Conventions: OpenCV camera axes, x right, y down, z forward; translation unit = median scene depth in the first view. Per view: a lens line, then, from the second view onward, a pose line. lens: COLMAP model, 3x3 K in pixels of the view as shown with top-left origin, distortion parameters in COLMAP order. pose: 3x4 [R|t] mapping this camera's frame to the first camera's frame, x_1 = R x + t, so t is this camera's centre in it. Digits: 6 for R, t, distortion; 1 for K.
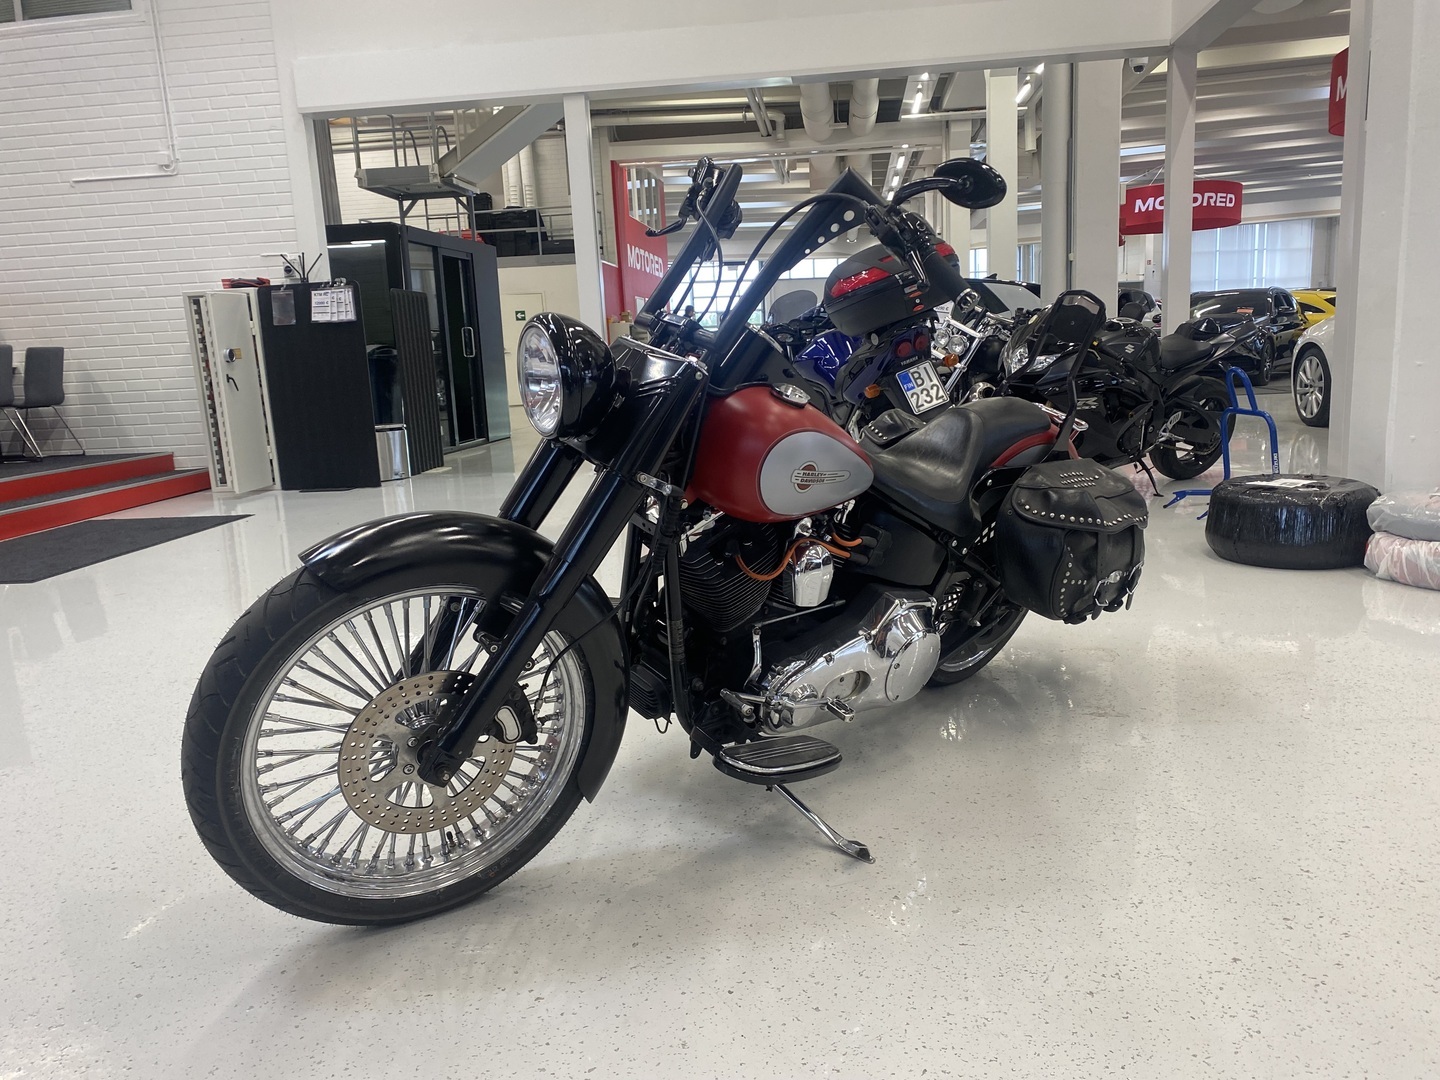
lens RADIAL K [[1065.7, 0, 737.2], [0, 1065.7, 557.8], [0, 0, 1]] dist [0.013788, -0.024901]
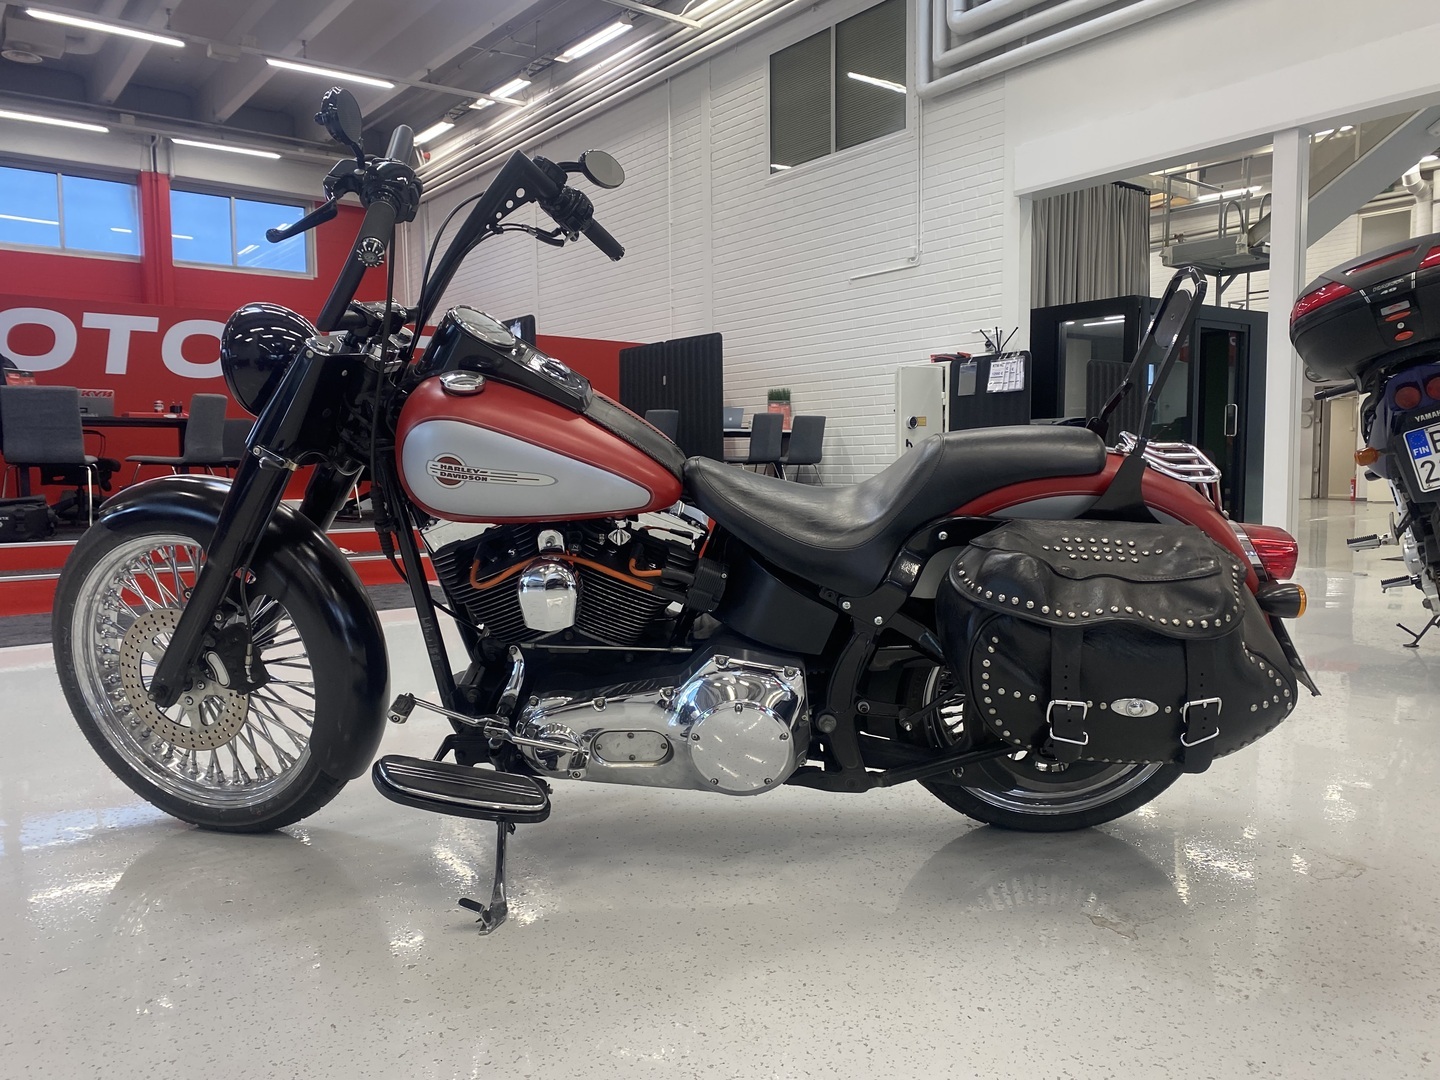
lens RADIAL K [[1081.3, 0, 720.0], [0, 1081.3, 540.0], [0, 0, 1]] dist [0.011247, -0.023390]
pose [[0.688639, 0.091314, -0.719332, 0.184911], [-0.162866, 0.986169, -0.030729, -0.005503], [0.706577, 0.138316, 0.693986, 0.108978]]
